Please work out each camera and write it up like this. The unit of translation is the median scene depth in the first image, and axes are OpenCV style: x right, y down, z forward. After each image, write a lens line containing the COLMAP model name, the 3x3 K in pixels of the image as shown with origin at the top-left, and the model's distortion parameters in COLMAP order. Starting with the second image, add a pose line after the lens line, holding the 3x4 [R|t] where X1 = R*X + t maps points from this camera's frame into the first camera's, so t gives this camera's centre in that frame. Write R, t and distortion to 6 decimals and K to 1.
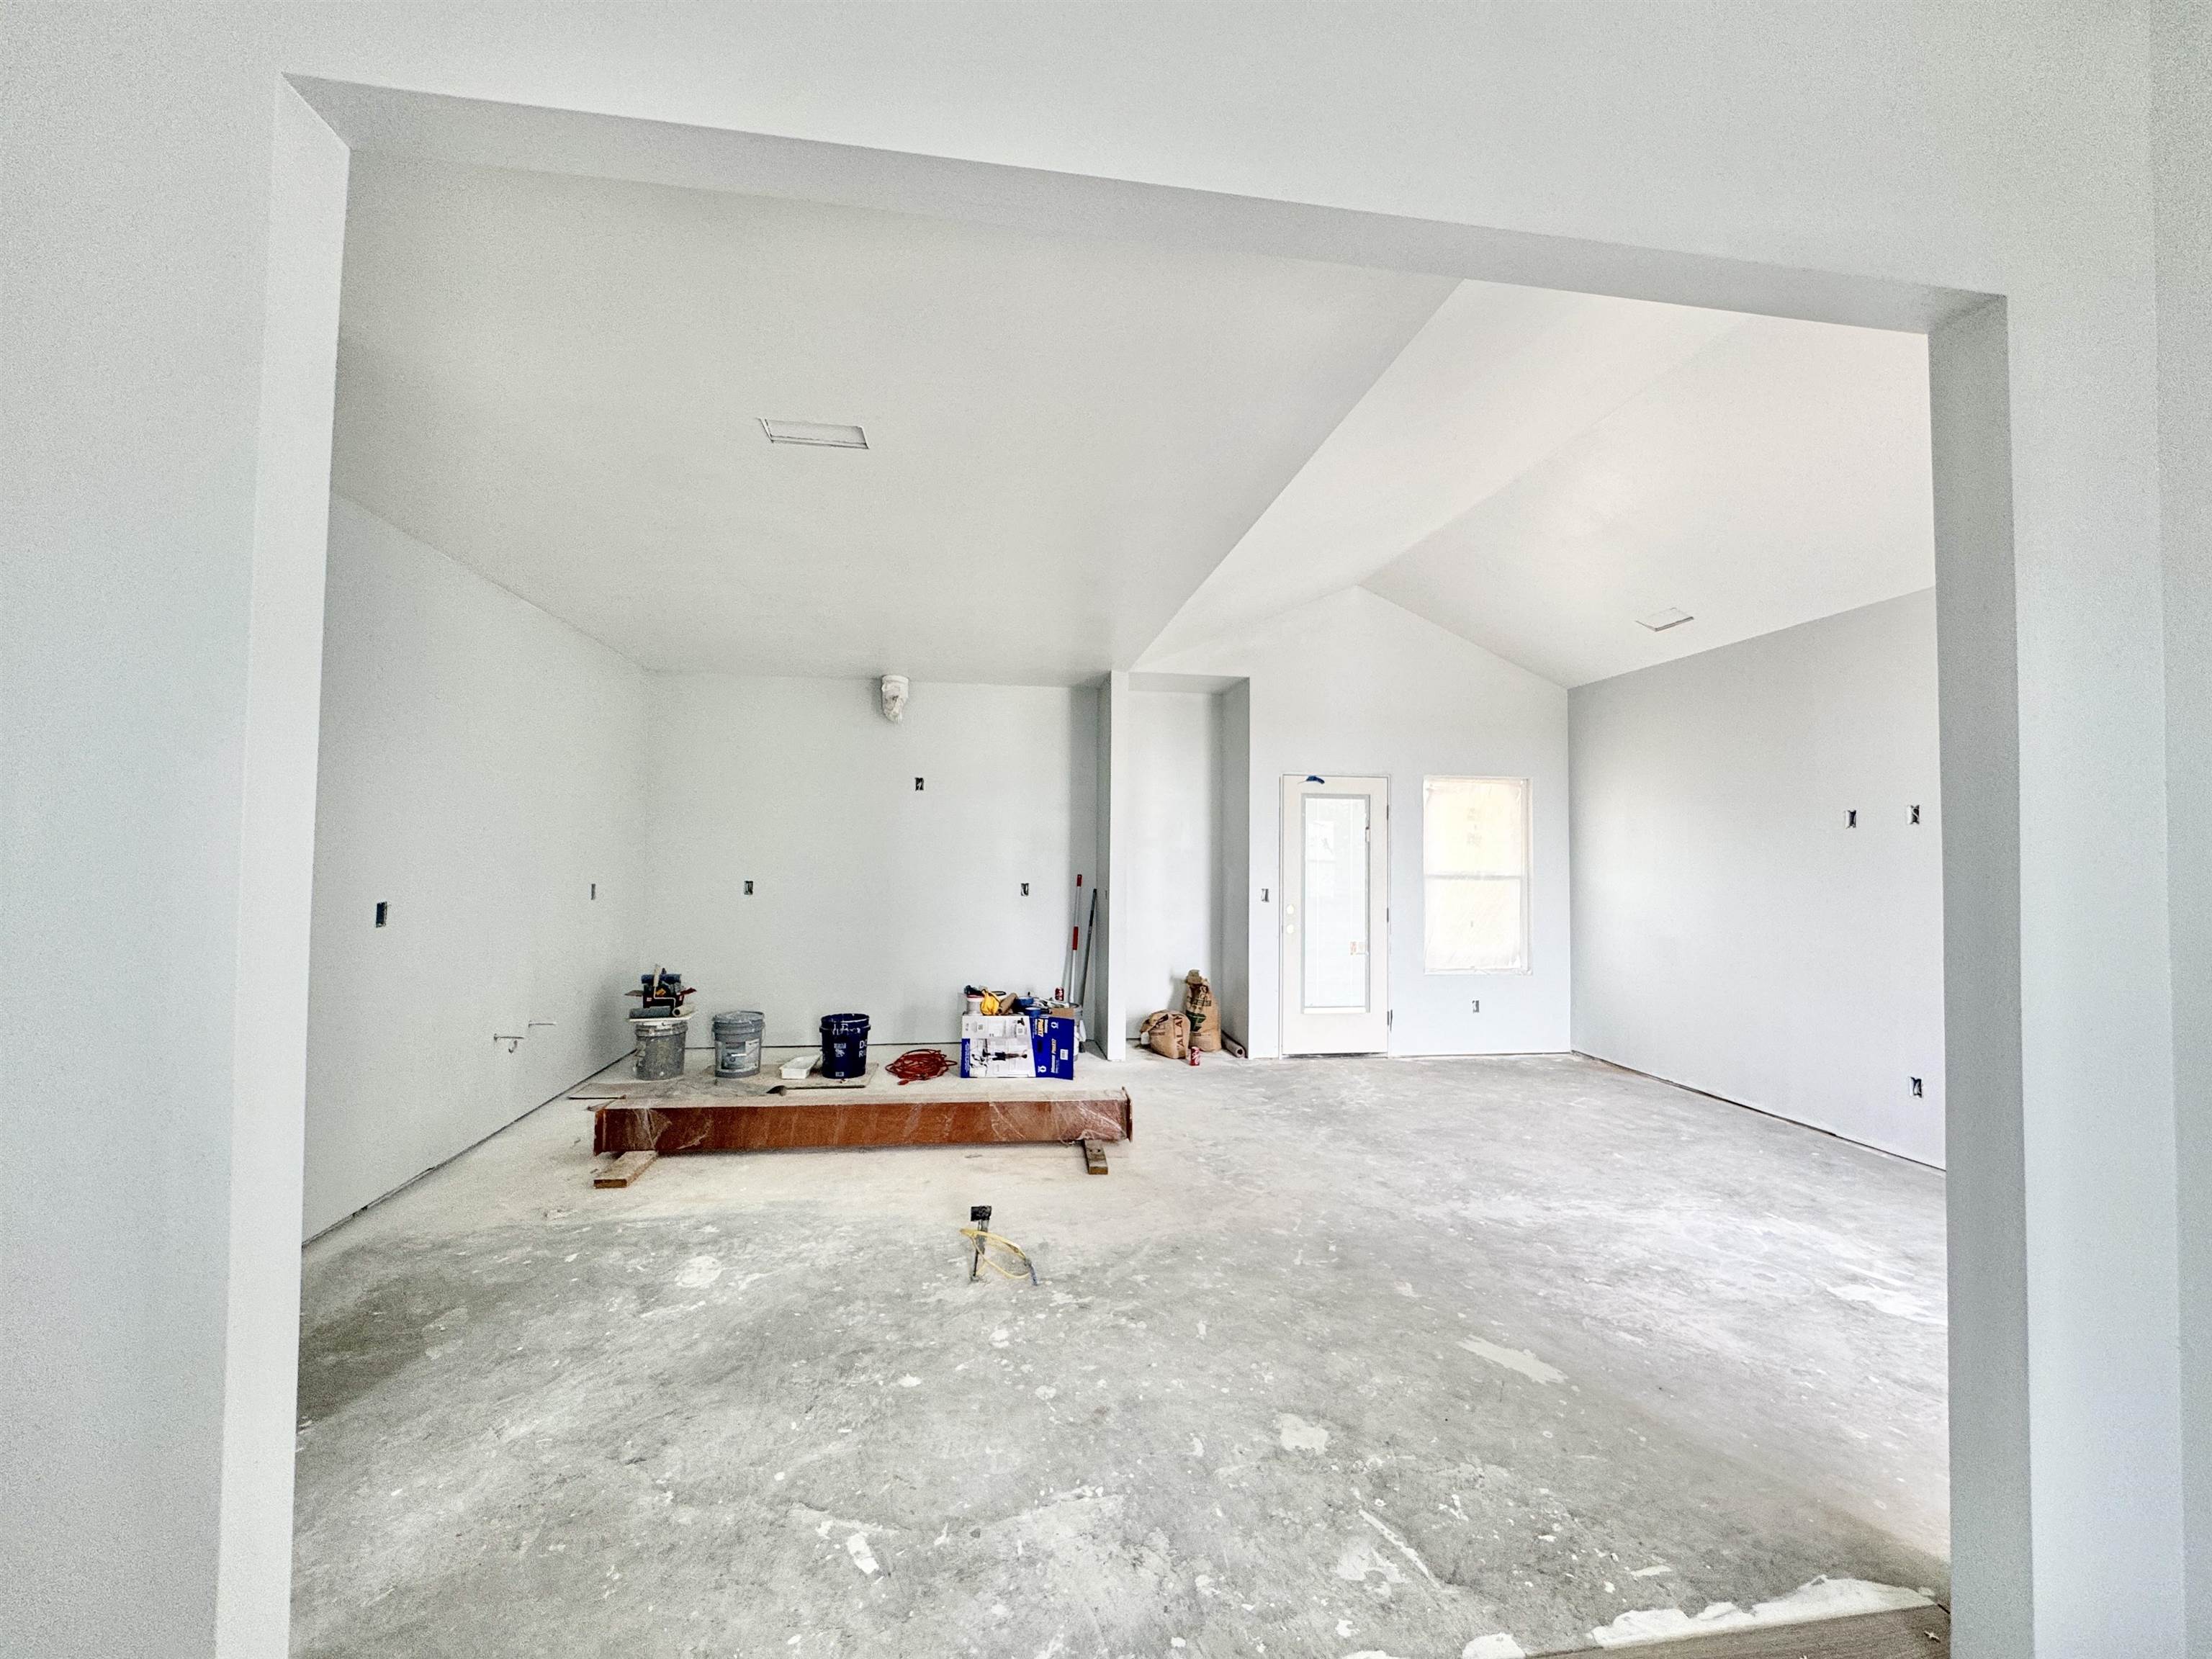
lens RADIAL K [[884.8, 0, 1105.3], [0, 884.8, 825.3], [0, 0, 1]] dist [-0.004755, 0.000891]
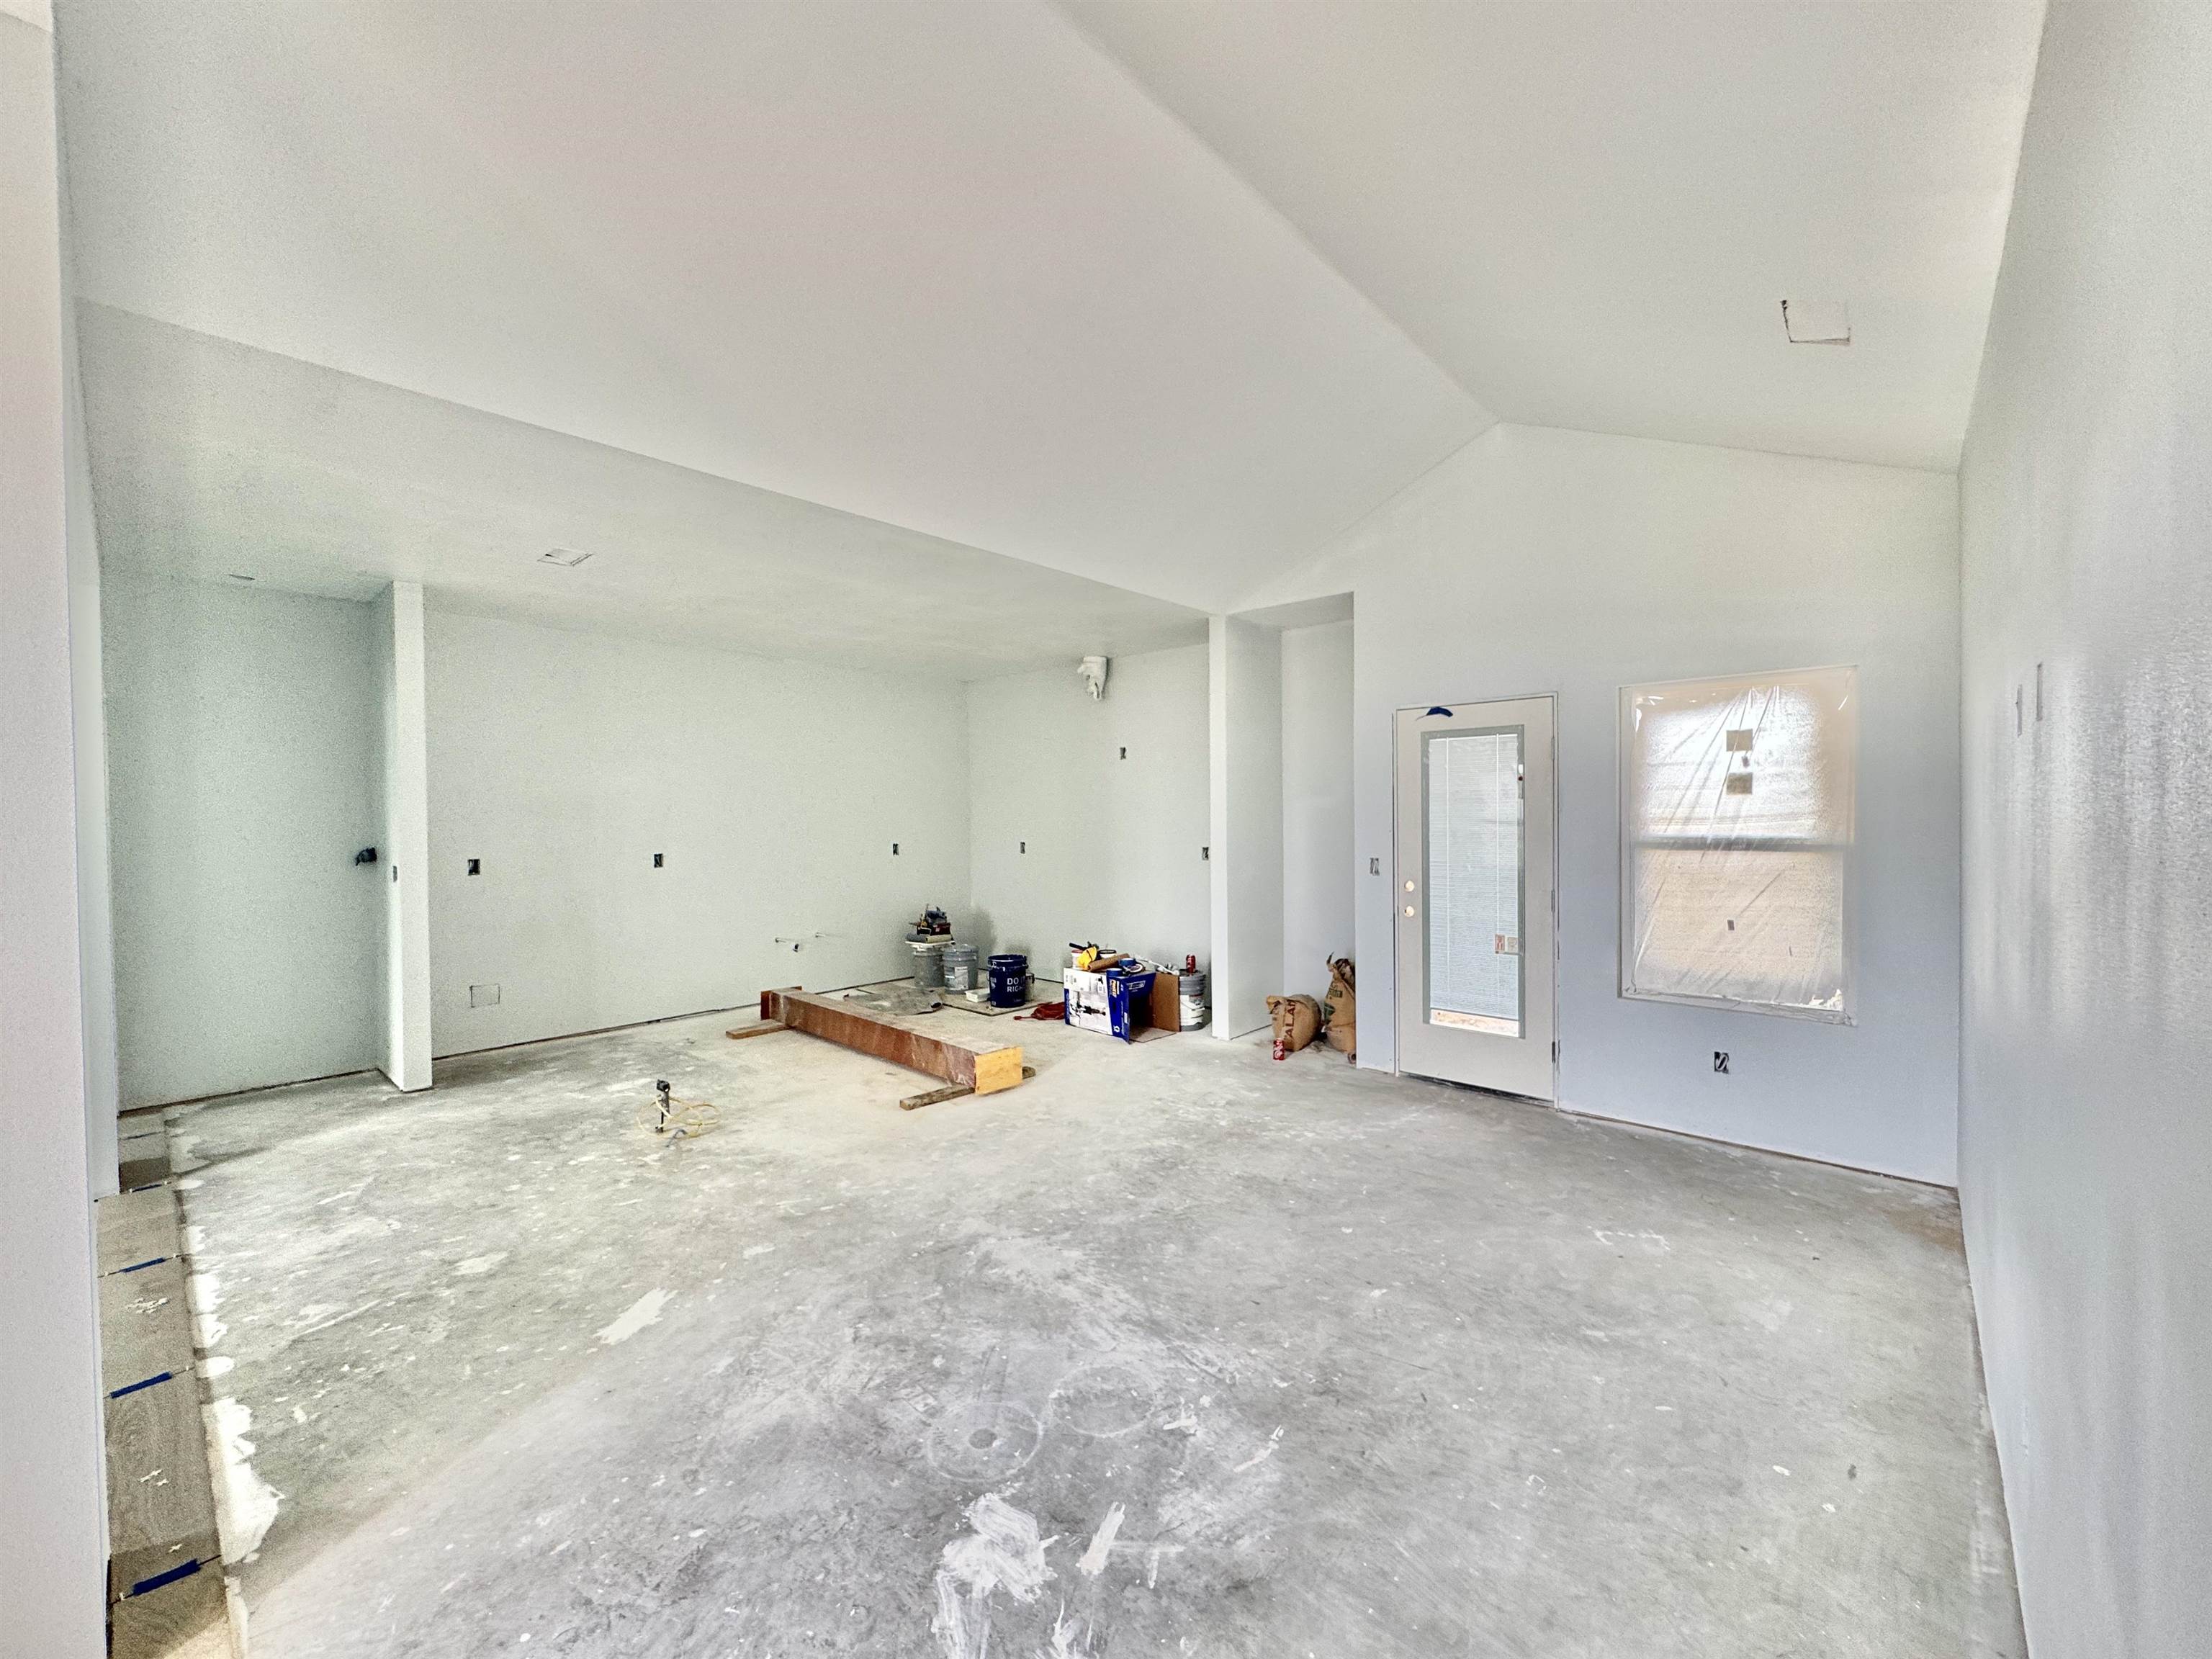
lens RADIAL K [[887.7, 0, 1104.5], [0, 887.7, 826.0], [0, 0, 1]] dist [-0.004311, 0.000319]
pose [[0.632871, -0.005554, -0.774238, 0.901166], [0.042855, 0.998693, 0.027866, 0.015346], [0.773071, -0.050815, 0.632281, 0.444737]]
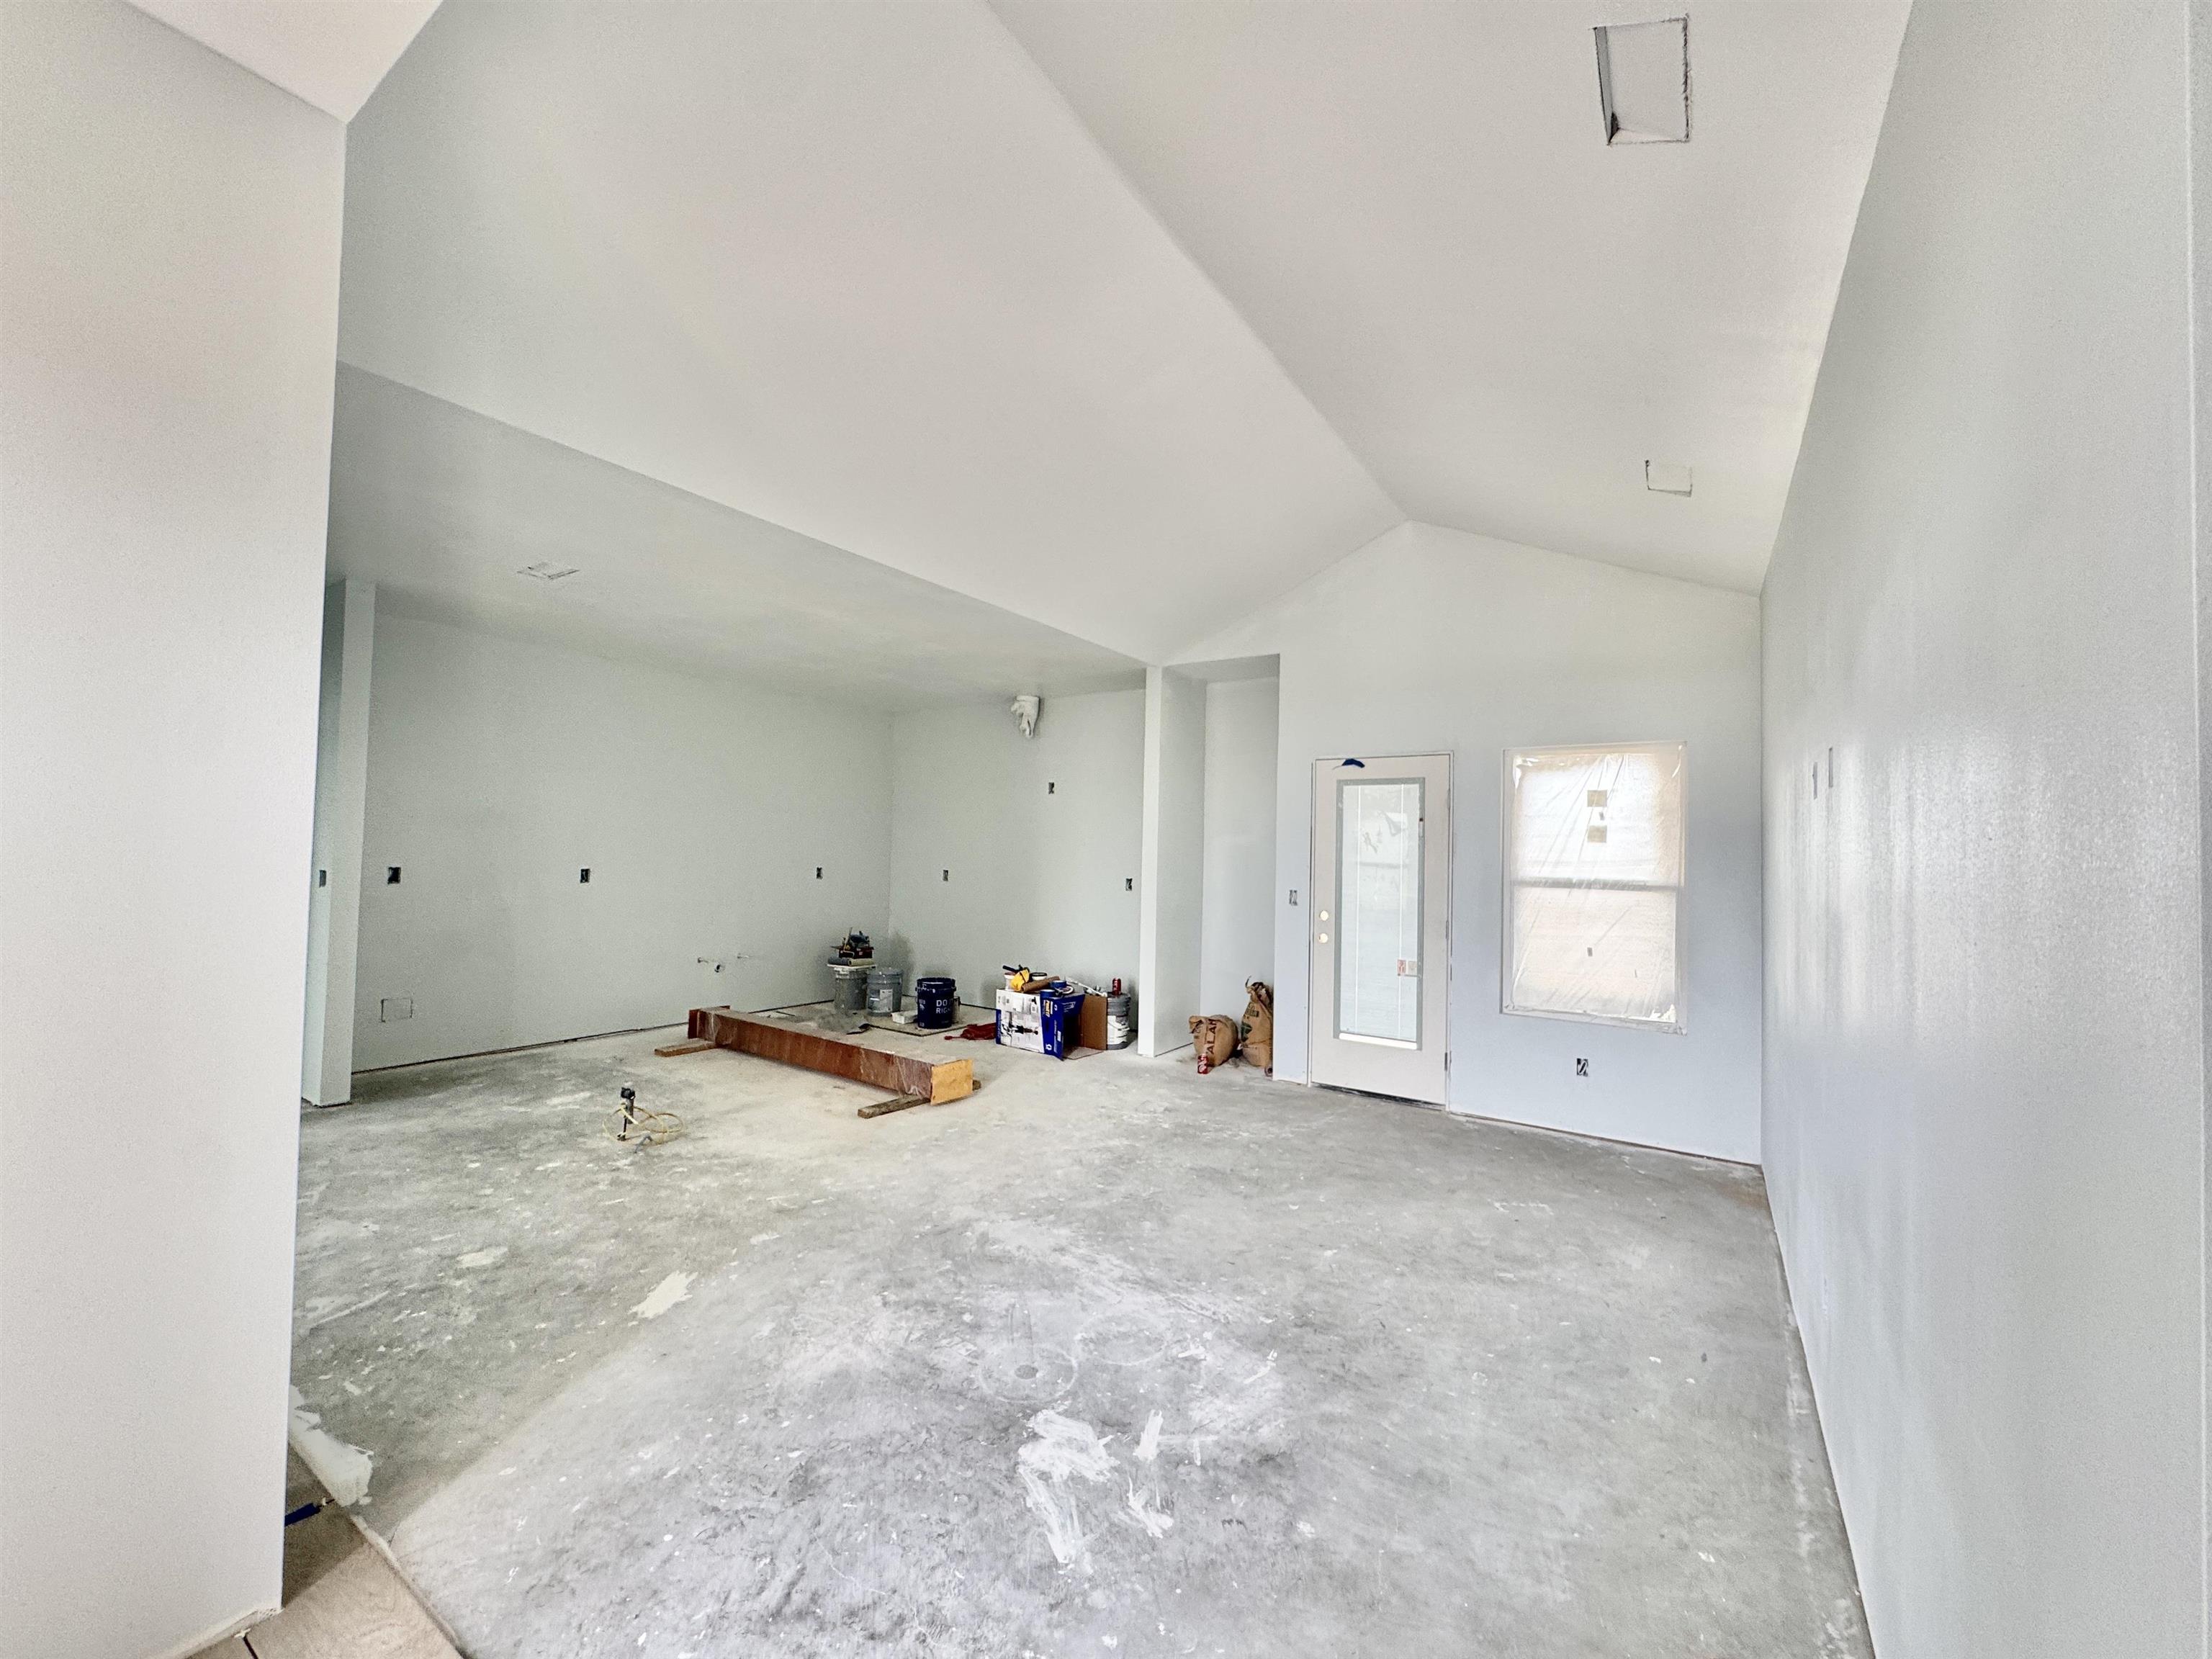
lens RADIAL K [[884.8, 0, 1105.3], [0, 884.8, 825.3], [0, 0, 1]] dist [-0.004755, 0.000891]
pose [[0.738702, -0.014115, -0.673884, 0.898012], [0.007059, 0.999888, -0.013205, 0.024242], [0.673995, 0.004998, 0.738719, 0.310647]]
